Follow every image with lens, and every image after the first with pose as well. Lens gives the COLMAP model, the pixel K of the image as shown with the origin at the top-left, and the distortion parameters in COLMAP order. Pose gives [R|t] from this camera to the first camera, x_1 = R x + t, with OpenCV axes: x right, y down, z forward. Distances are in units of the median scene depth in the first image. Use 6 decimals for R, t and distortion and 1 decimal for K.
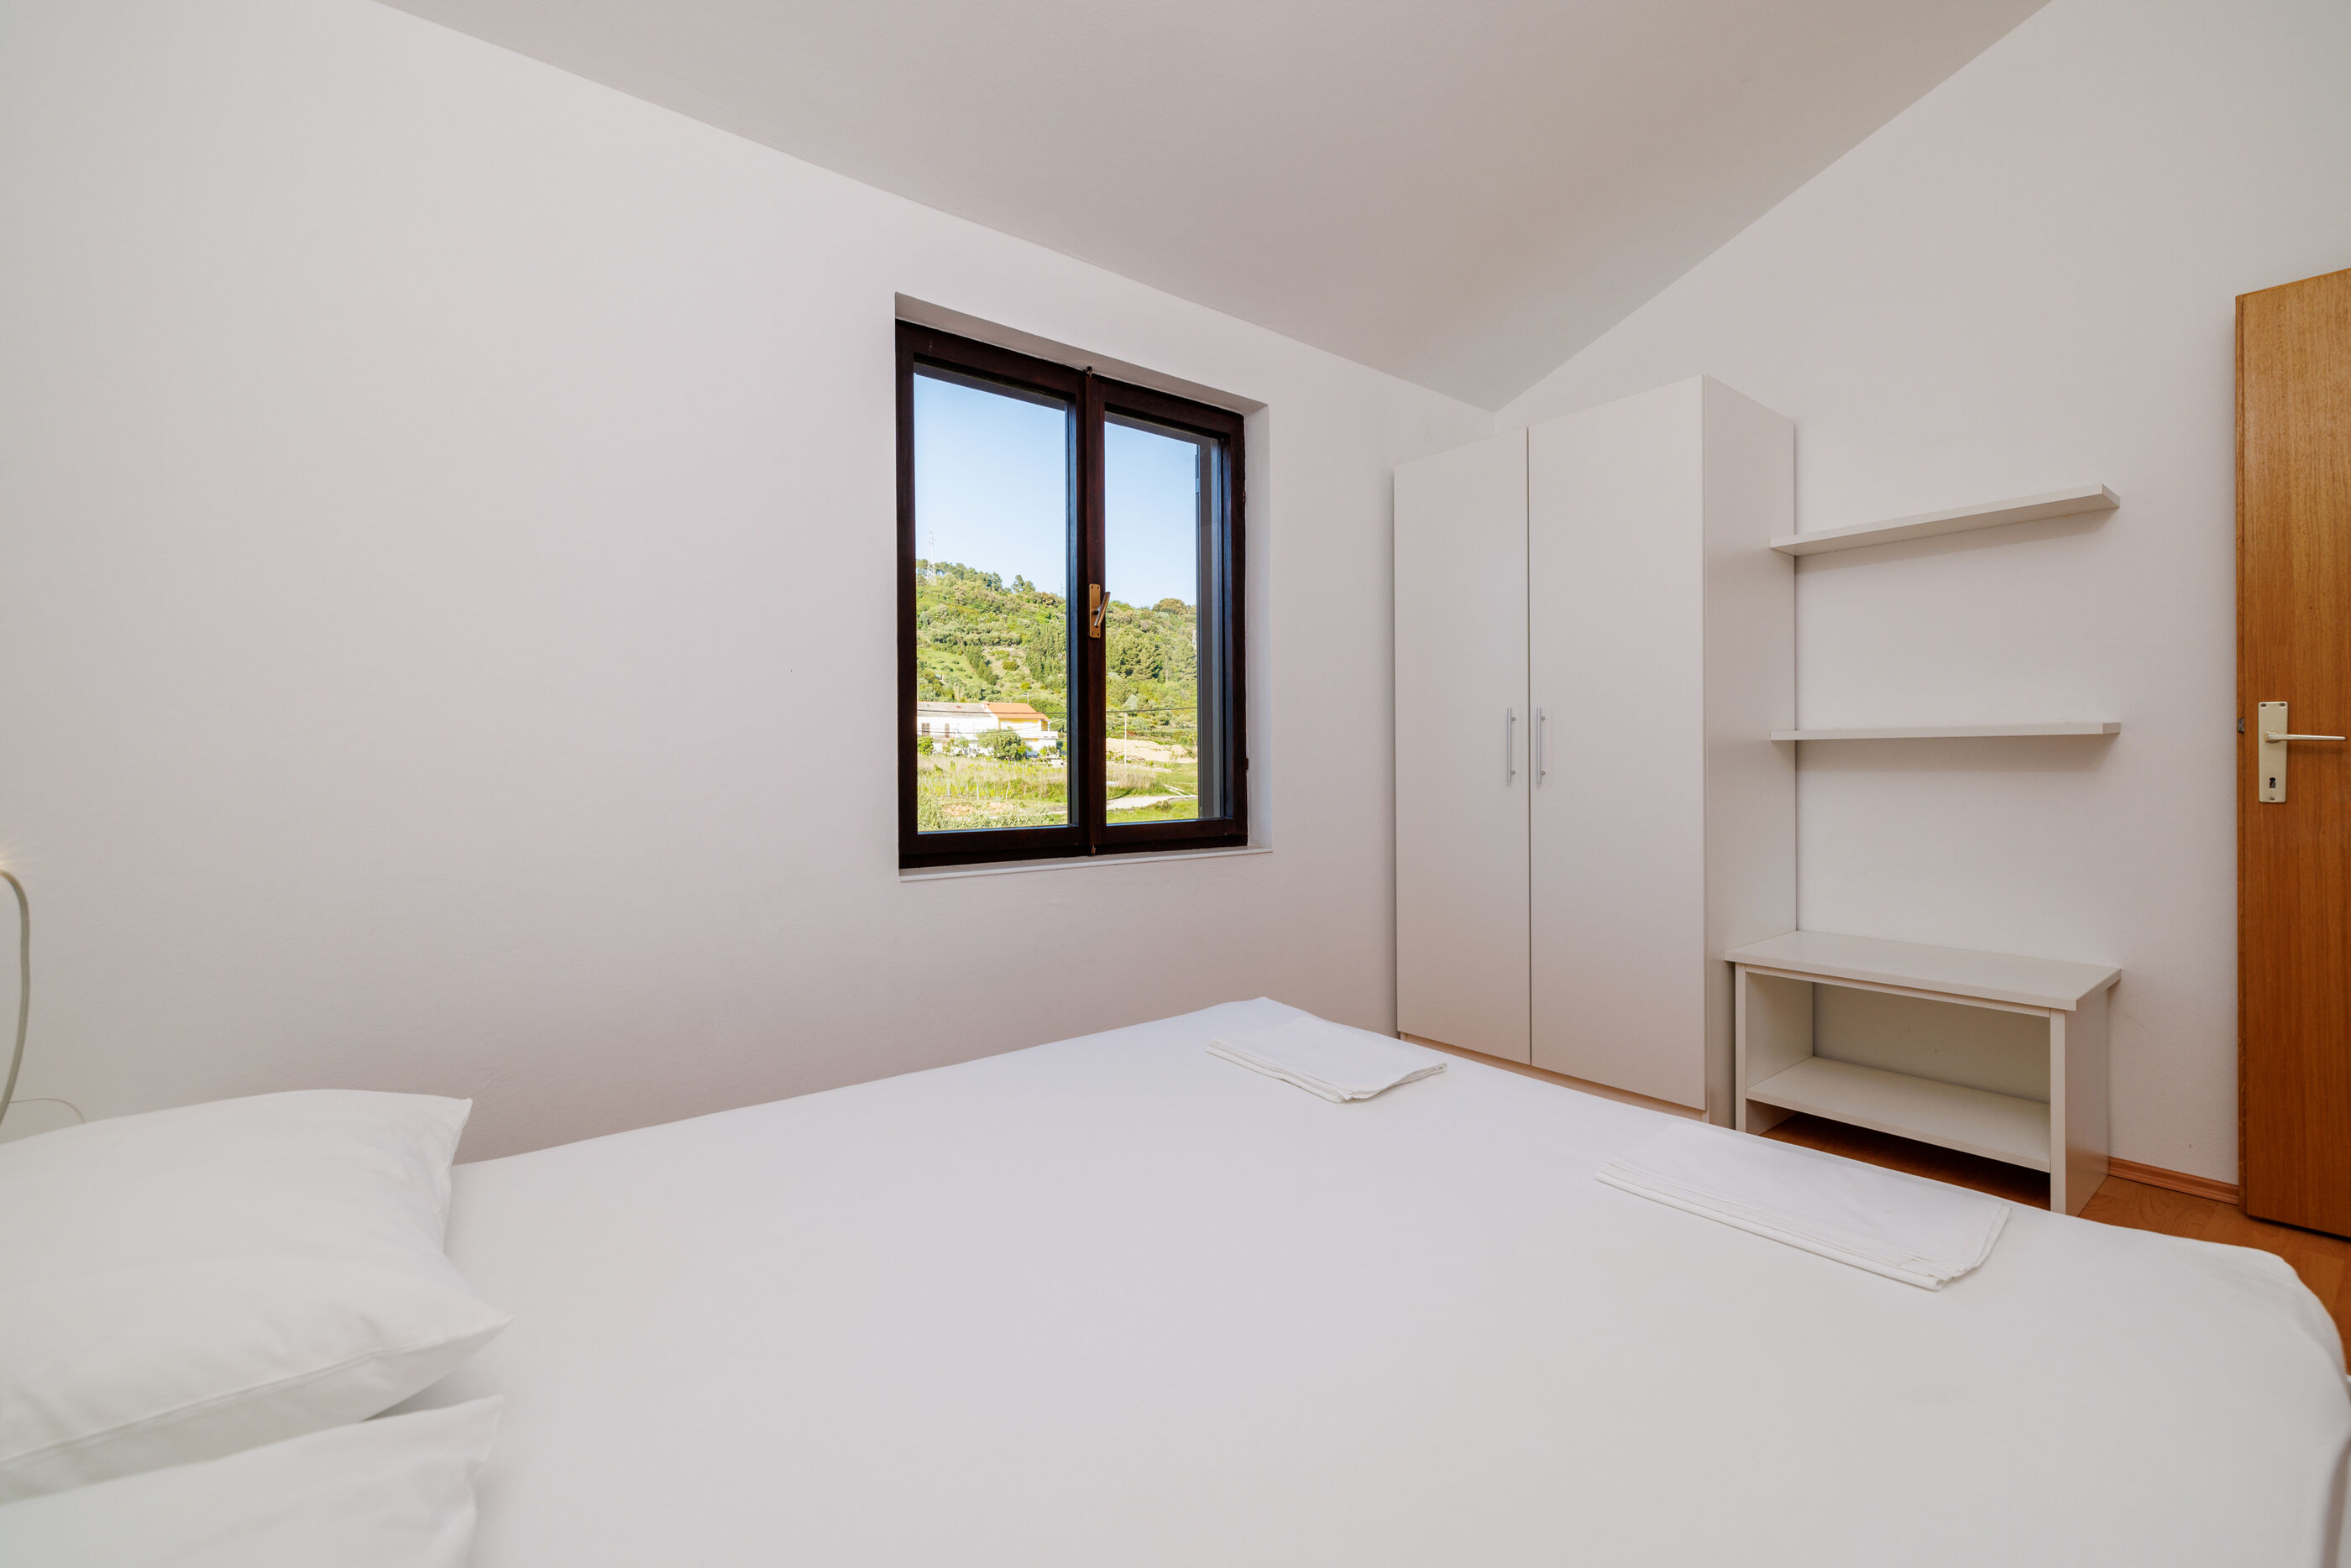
lens RADIAL K [[992.1, 0, 1168.5], [0, 992.1, 784.9], [0, 0, 1]] dist [-0.011503, -0.000072]
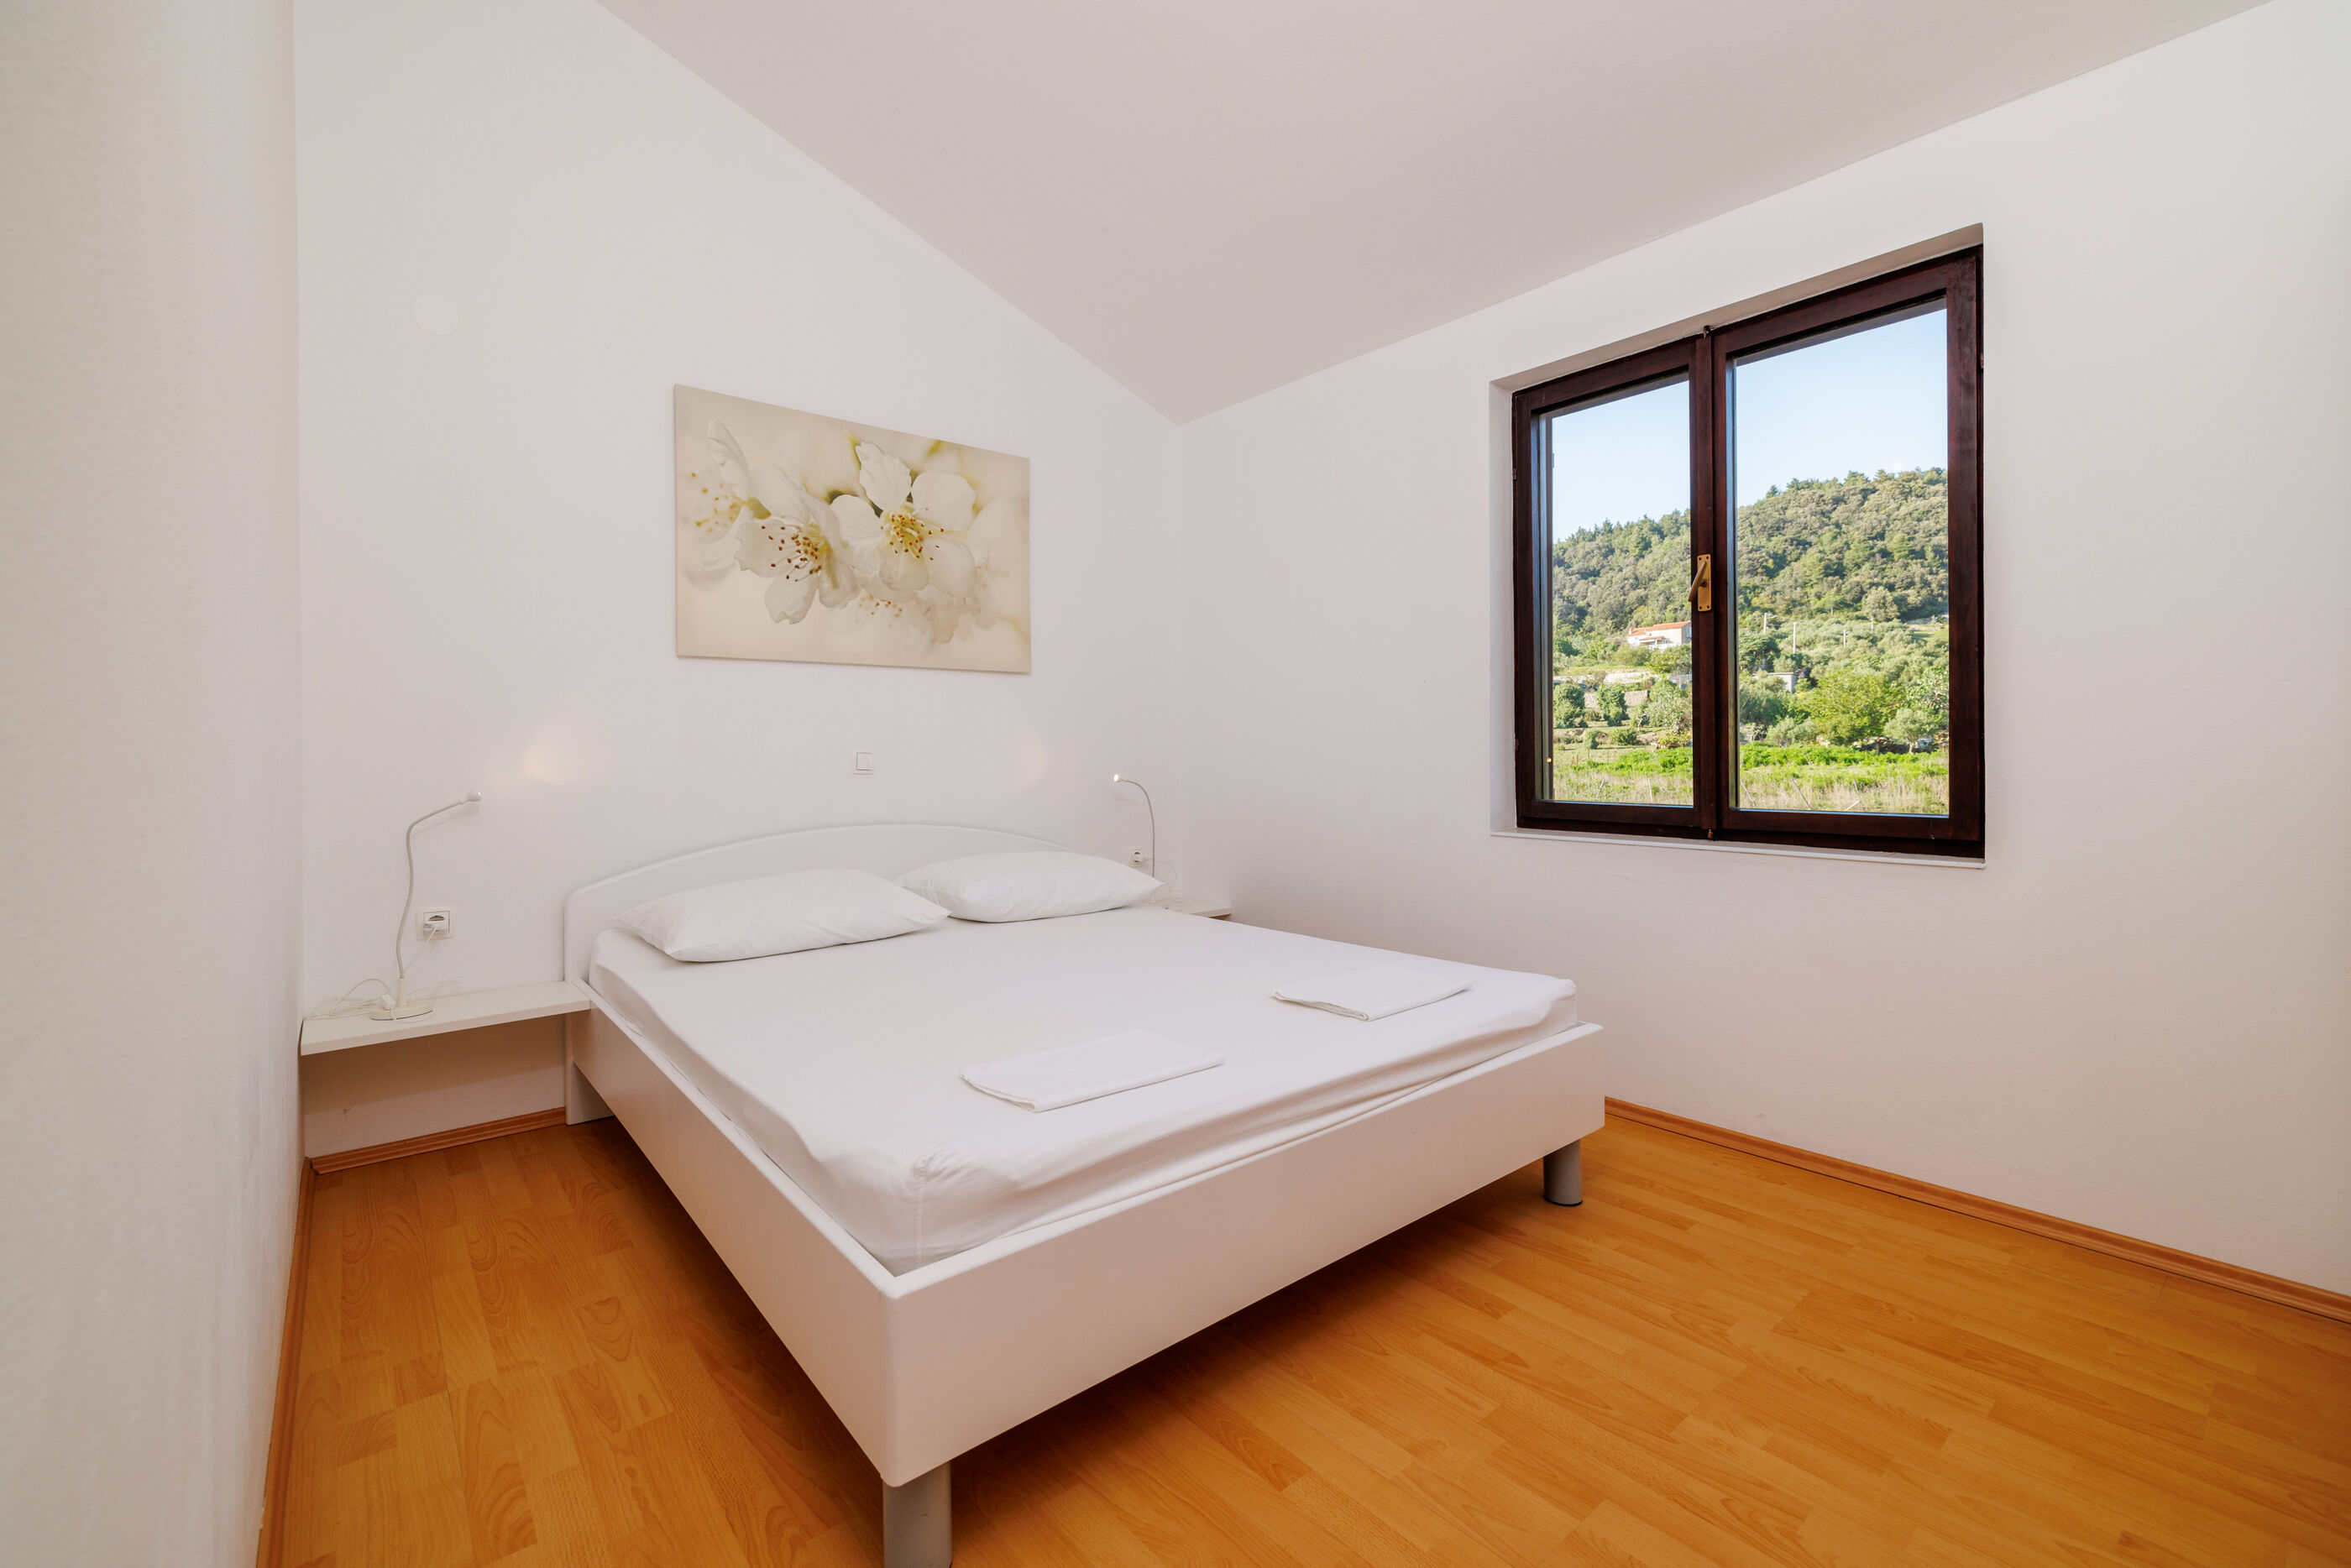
lens RADIAL K [[992.1, 0, 1187.5], [0, 992.1, 767.0], [0, 0, 1]] dist [-0.011503, -0.000072]
pose [[0.022929, 0.012227, -0.999662, 0.964210], [-0.018583, 0.999758, 0.011802, -0.000014], [0.999564, 0.018306, 0.023151, 0.549969]]
